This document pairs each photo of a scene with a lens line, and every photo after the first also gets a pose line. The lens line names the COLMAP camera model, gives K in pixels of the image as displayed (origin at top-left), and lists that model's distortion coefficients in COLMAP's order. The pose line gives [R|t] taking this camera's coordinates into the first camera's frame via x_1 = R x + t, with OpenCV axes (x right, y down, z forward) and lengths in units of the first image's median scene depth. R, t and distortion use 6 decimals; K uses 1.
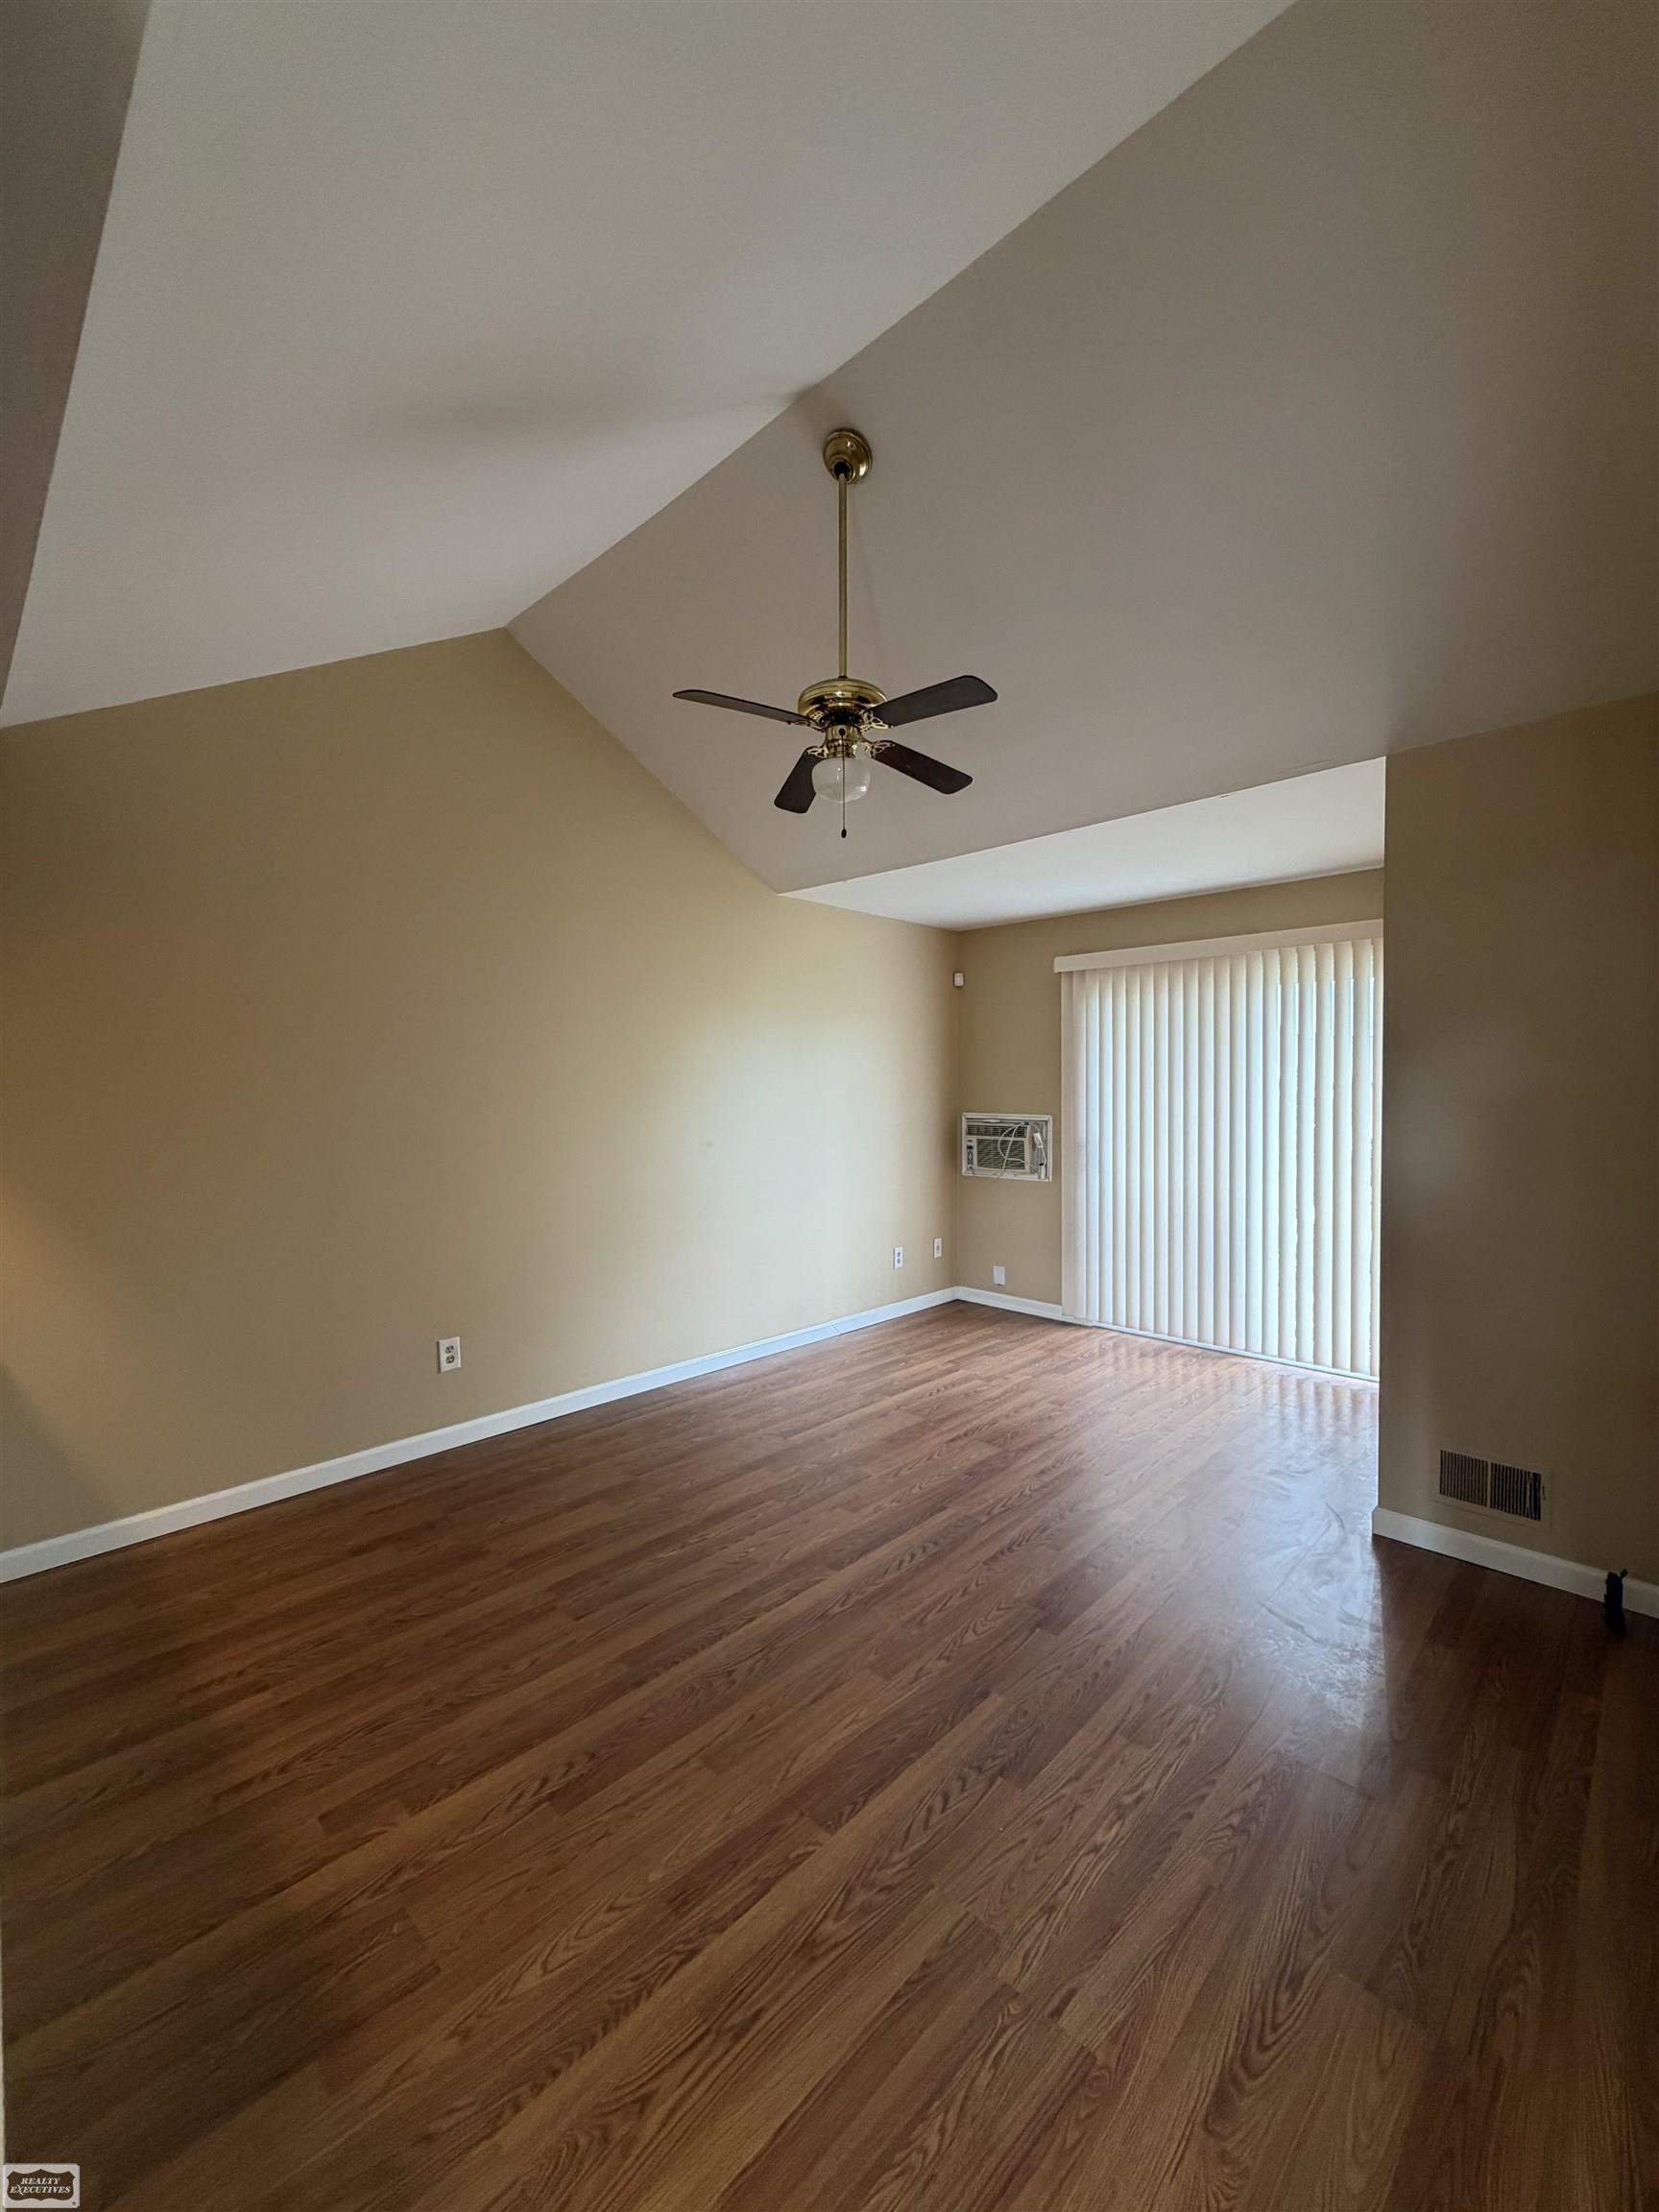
lens RADIAL K [[882.5, 0, 823.8], [0, 882.5, 1097.2], [0, 0, 1]] dist [0.000571, 0.000056]
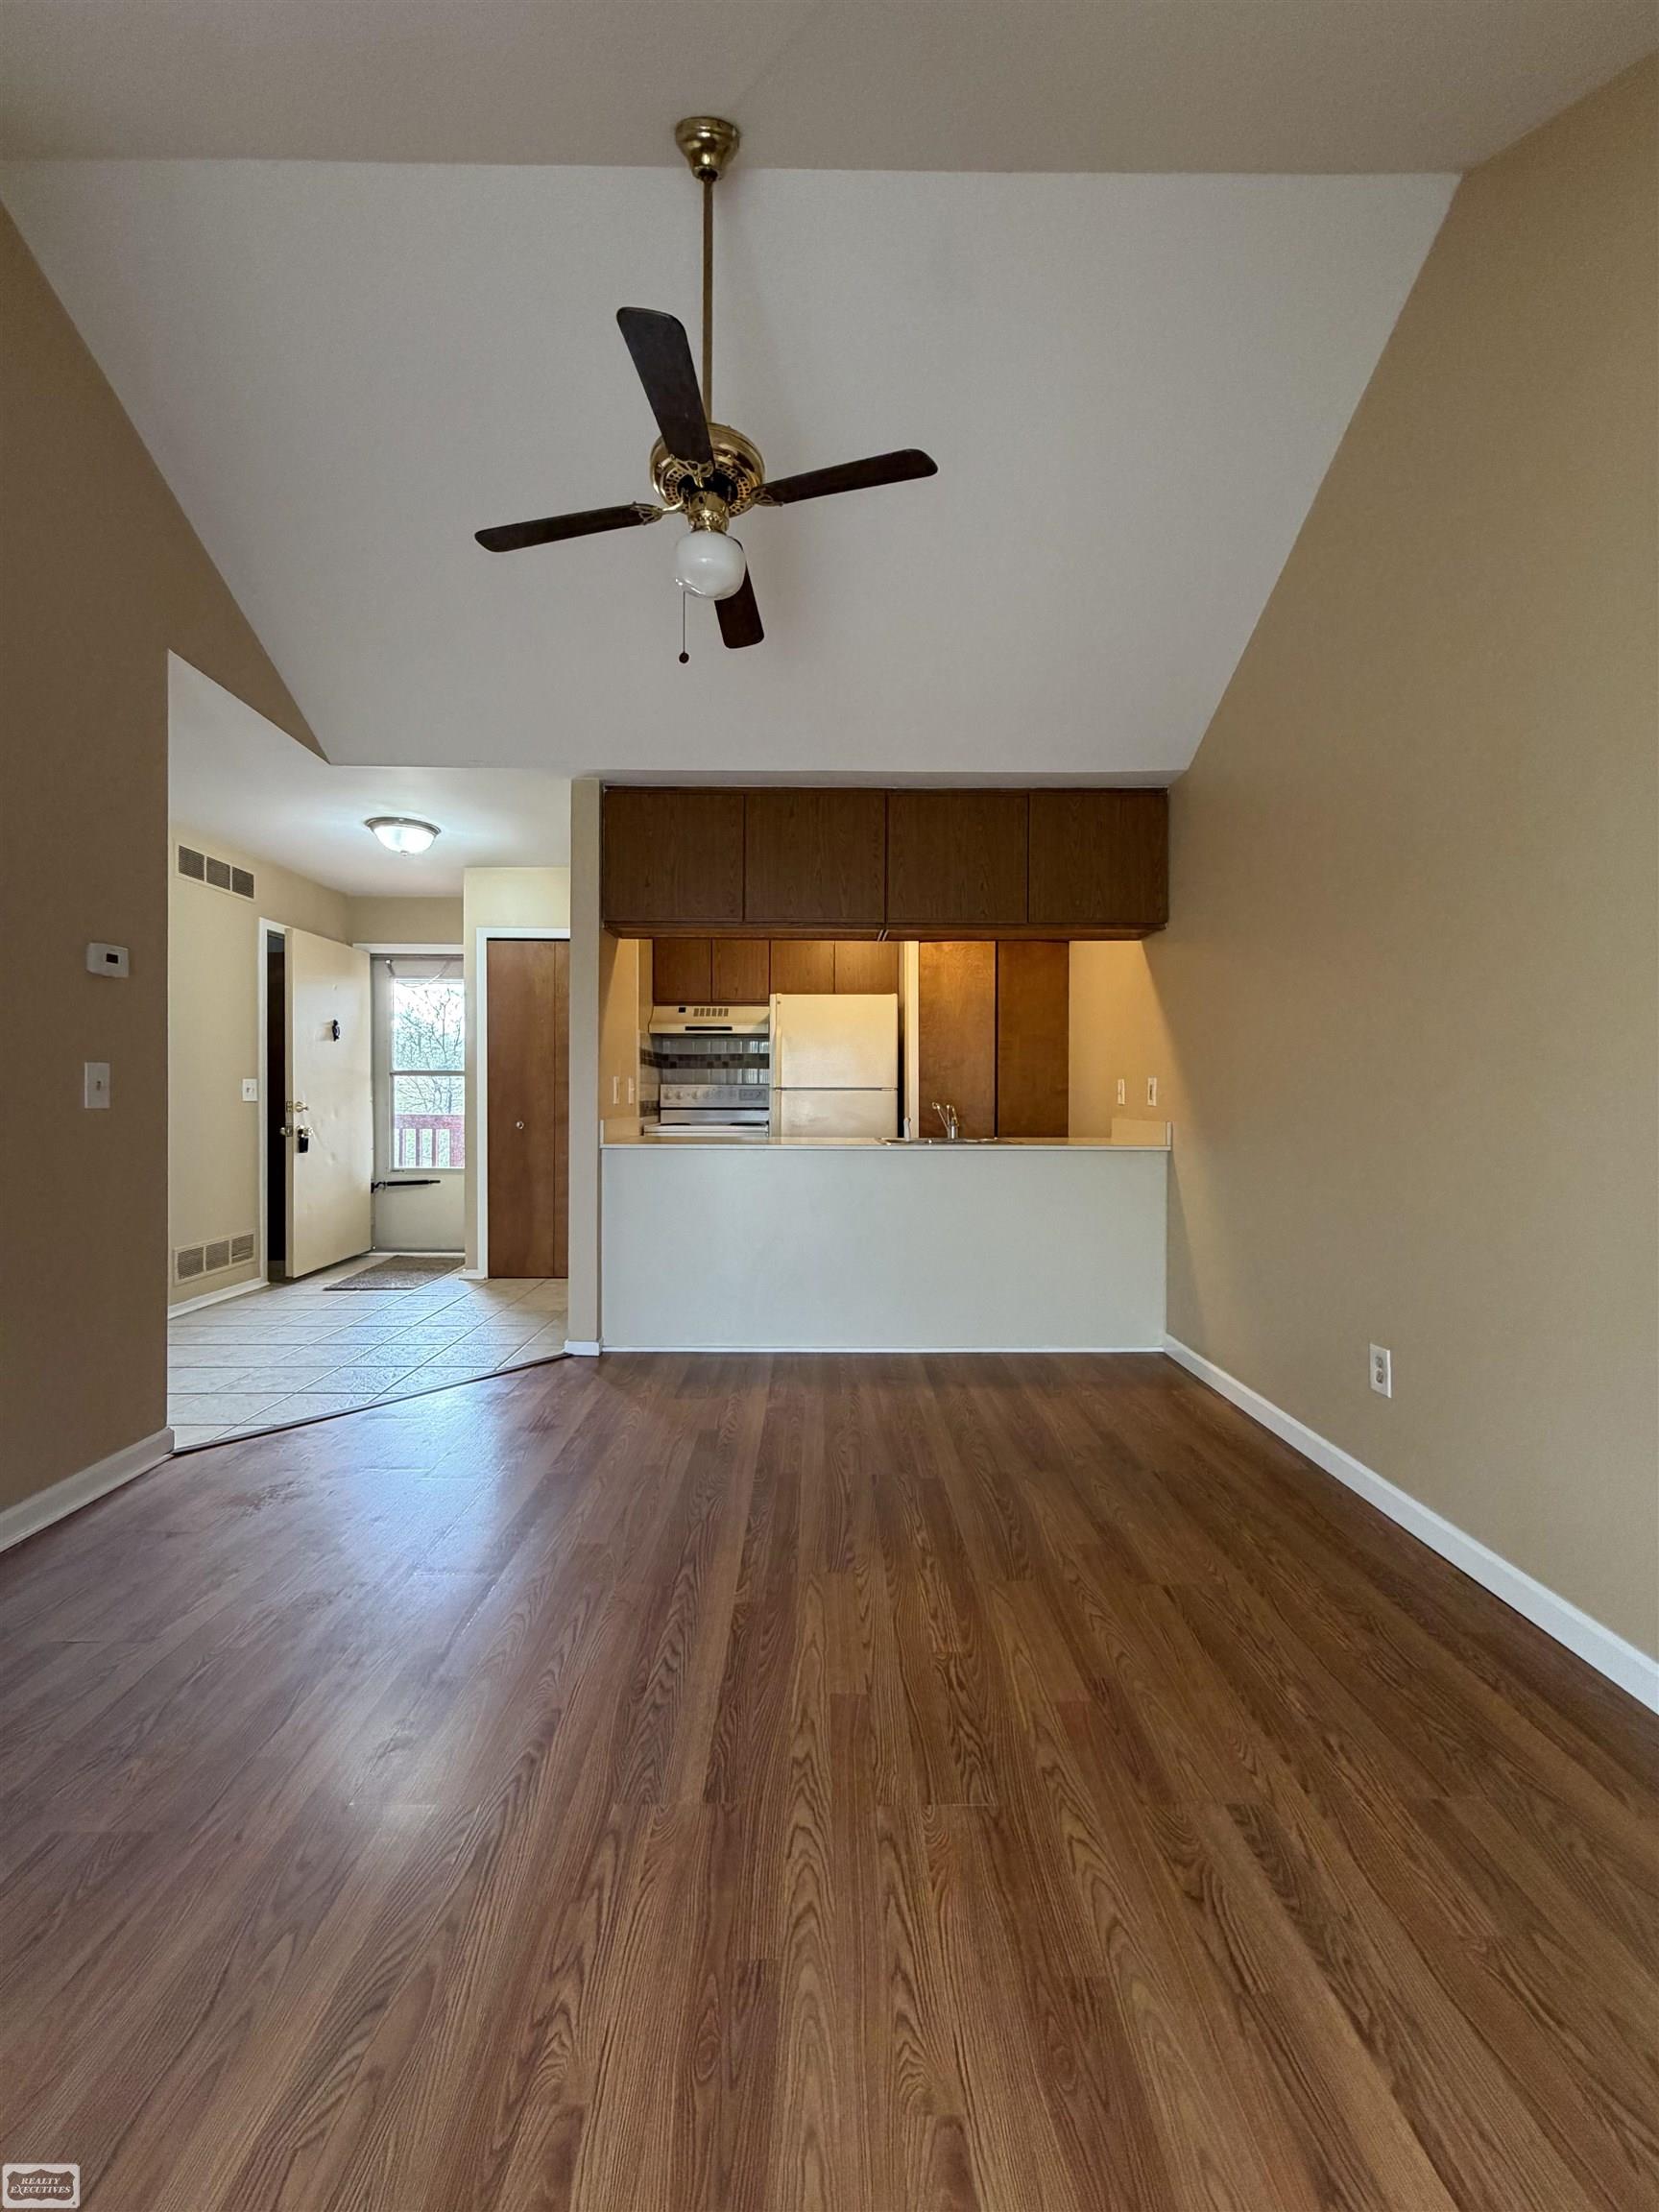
lens RADIAL K [[882.5, 0, 823.9], [0, 882.5, 1101.2], [0, 0, 1]] dist [0.000571, 0.000056]
pose [[-0.712497, 0.001657, -0.701673, 0.473586], [-0.009421, 0.999884, 0.011928, 0.103954], [0.701612, 0.015109, -0.712399, 1.547521]]
